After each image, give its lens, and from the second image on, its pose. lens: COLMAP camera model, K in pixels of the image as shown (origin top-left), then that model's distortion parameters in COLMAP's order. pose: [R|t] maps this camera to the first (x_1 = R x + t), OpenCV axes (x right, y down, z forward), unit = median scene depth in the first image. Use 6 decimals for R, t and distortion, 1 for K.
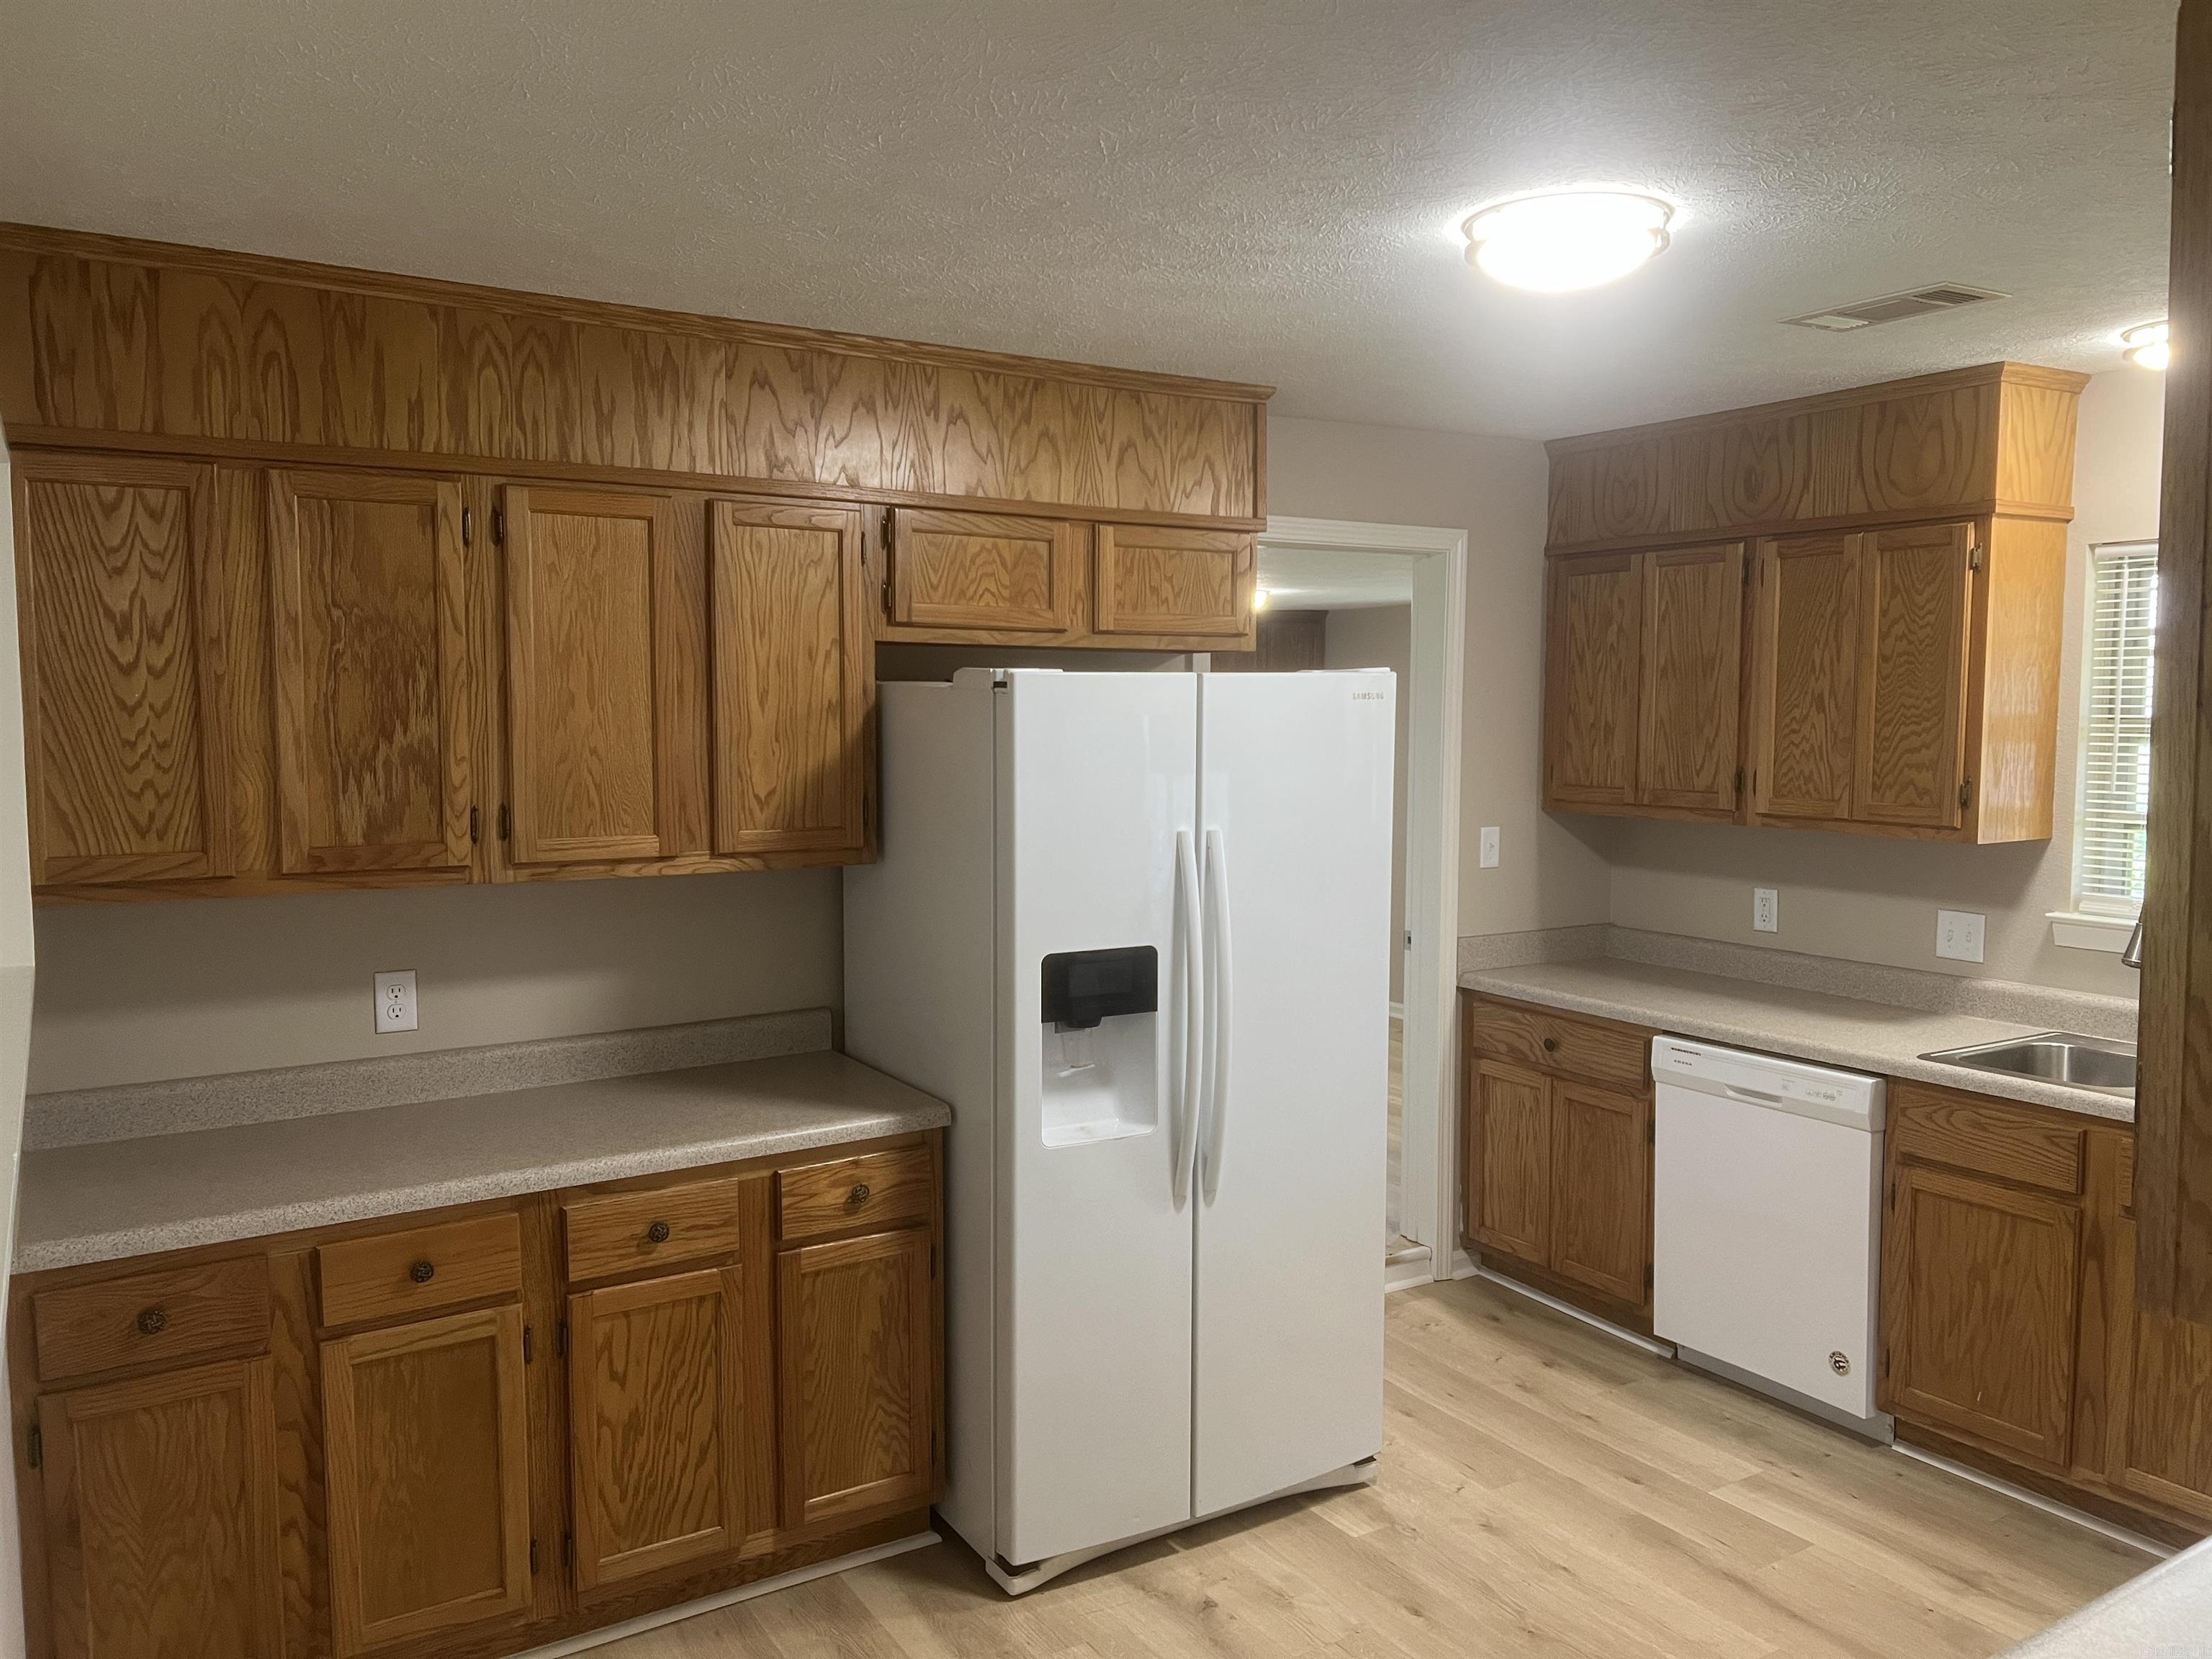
lens RADIAL K [[1674.8, 0, 1107.2], [0, 1674.8, 818.1], [0, 0, 1]] dist [0.053828, -0.040618]
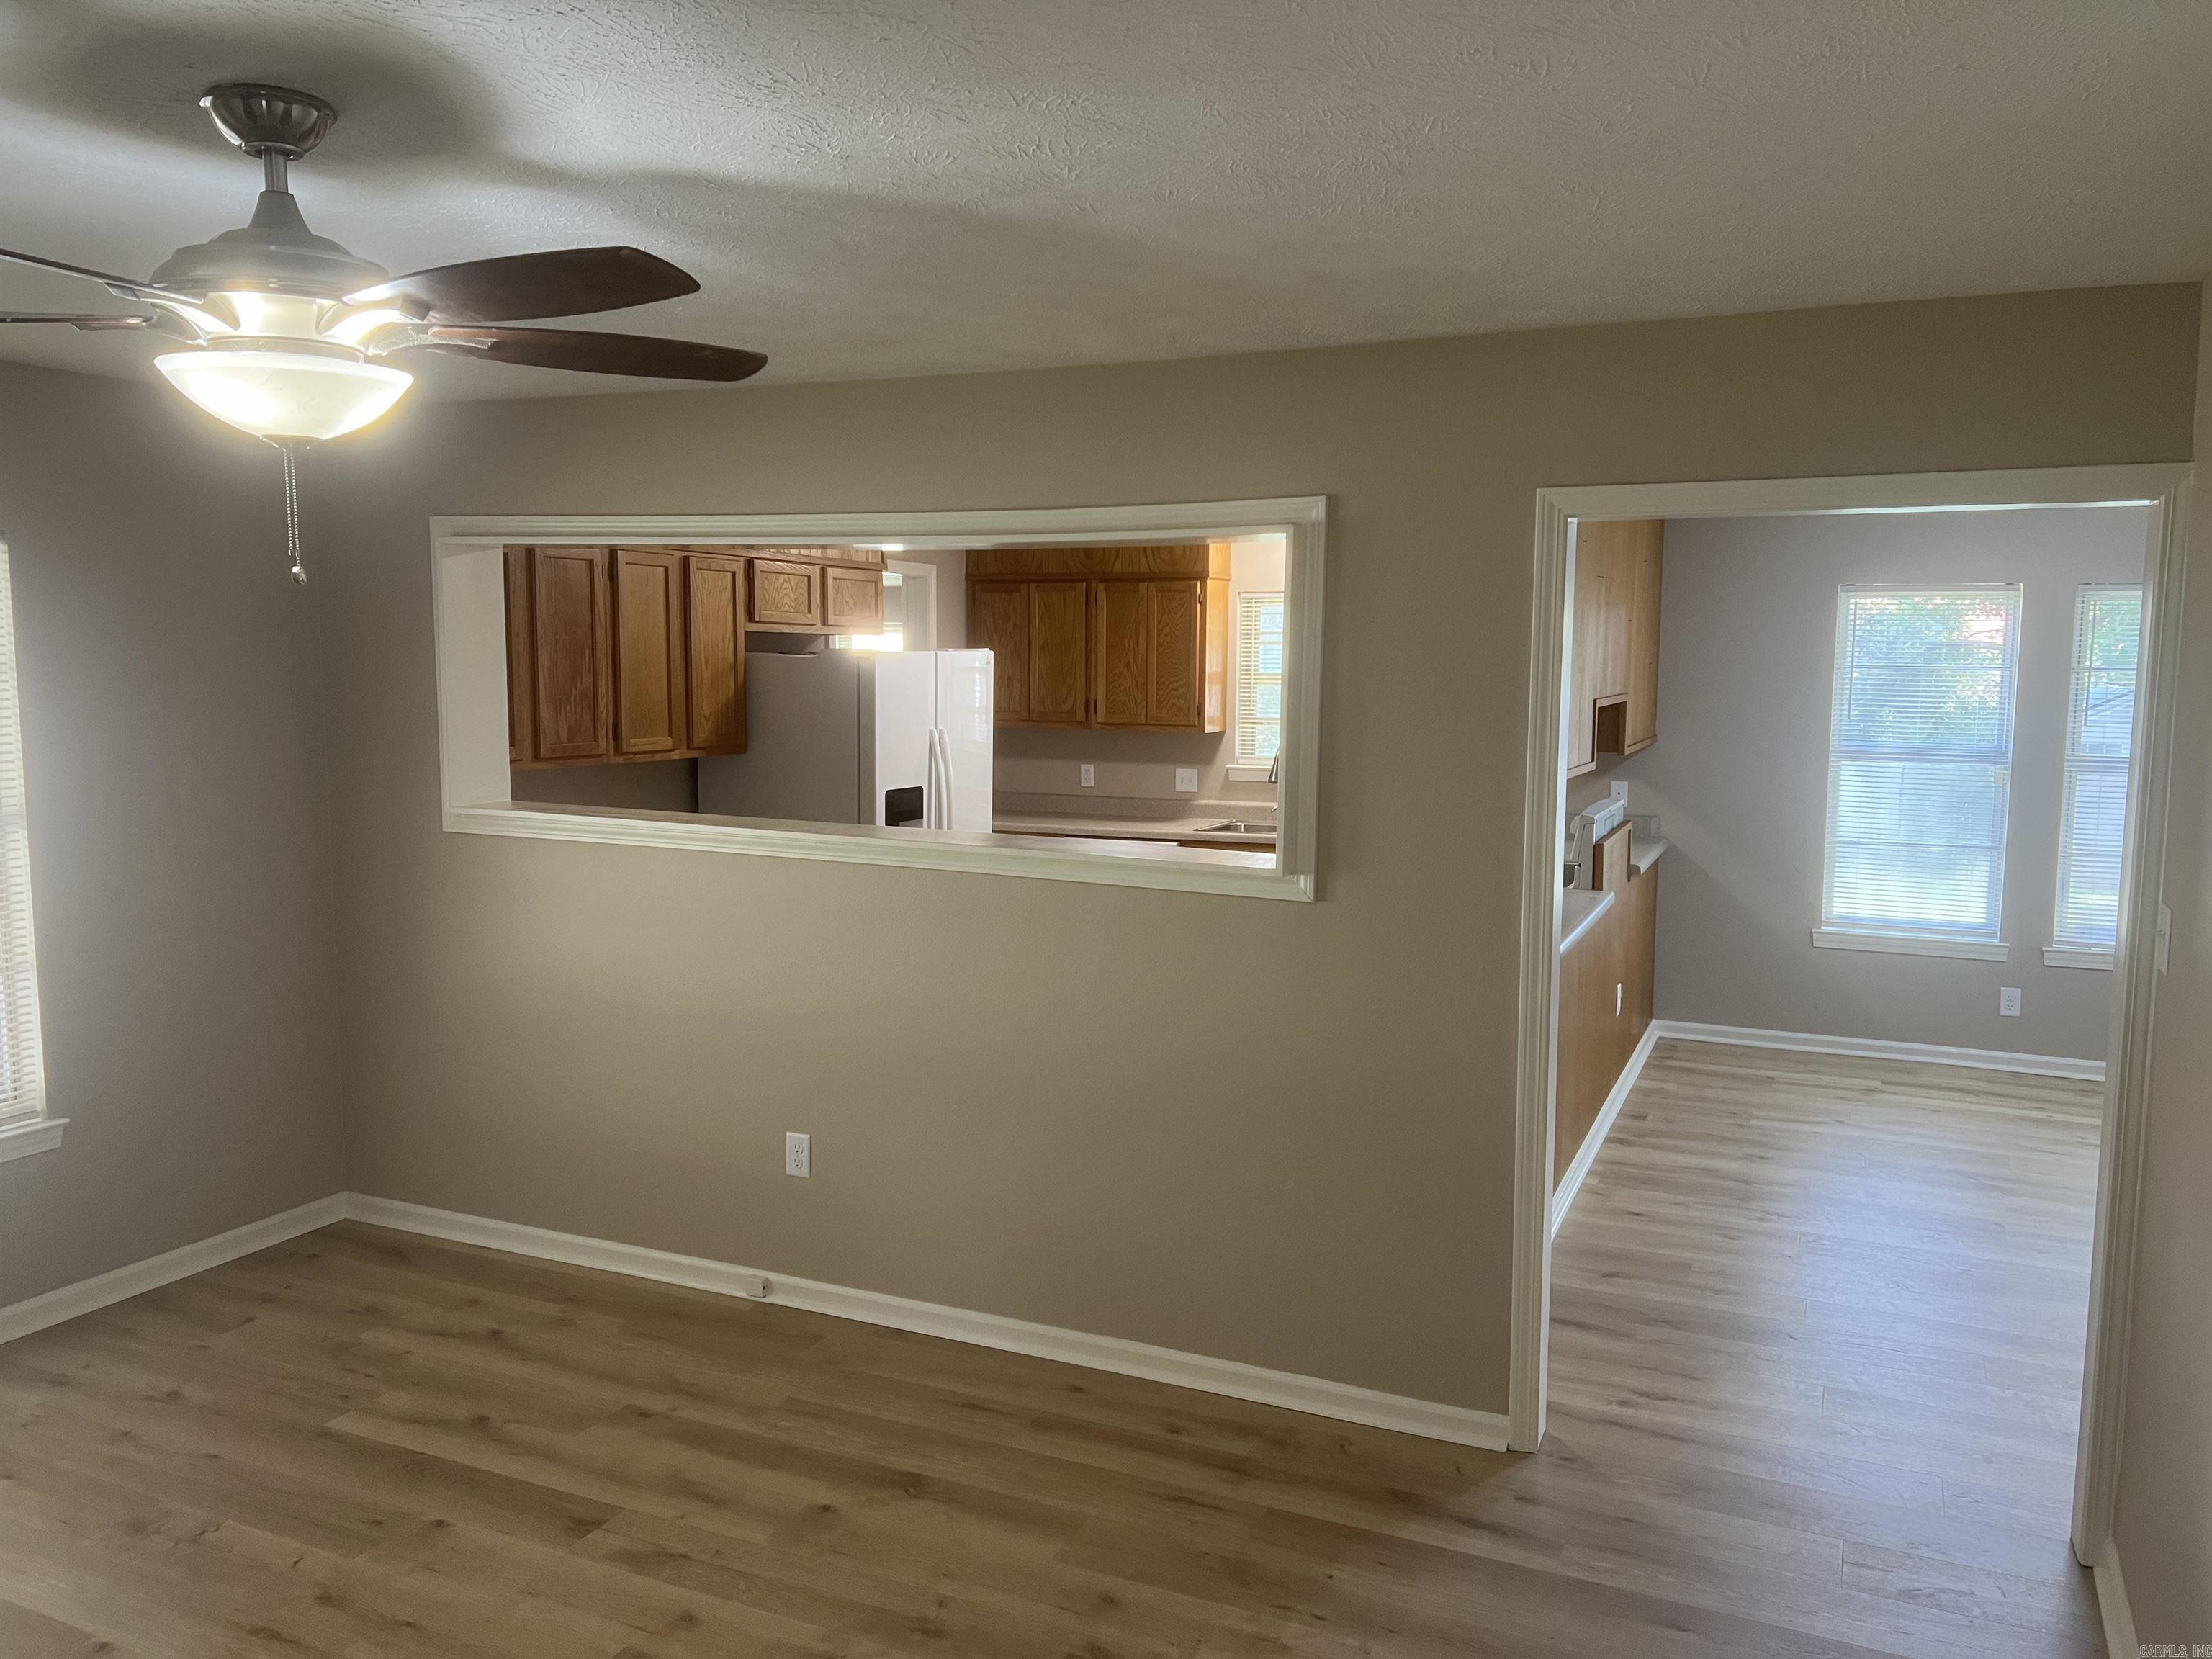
lens RADIAL K [[1674.8, 0, 1106.1], [0, 1674.8, 838.2], [0, 0, 1]] dist [0.053828, -0.040618]
pose [[0.832060, -0.056002, 0.551851, -0.742997], [0.033662, 0.998155, 0.050539, 0.036000], [-0.553663, -0.023475, 0.832410, -0.673234]]
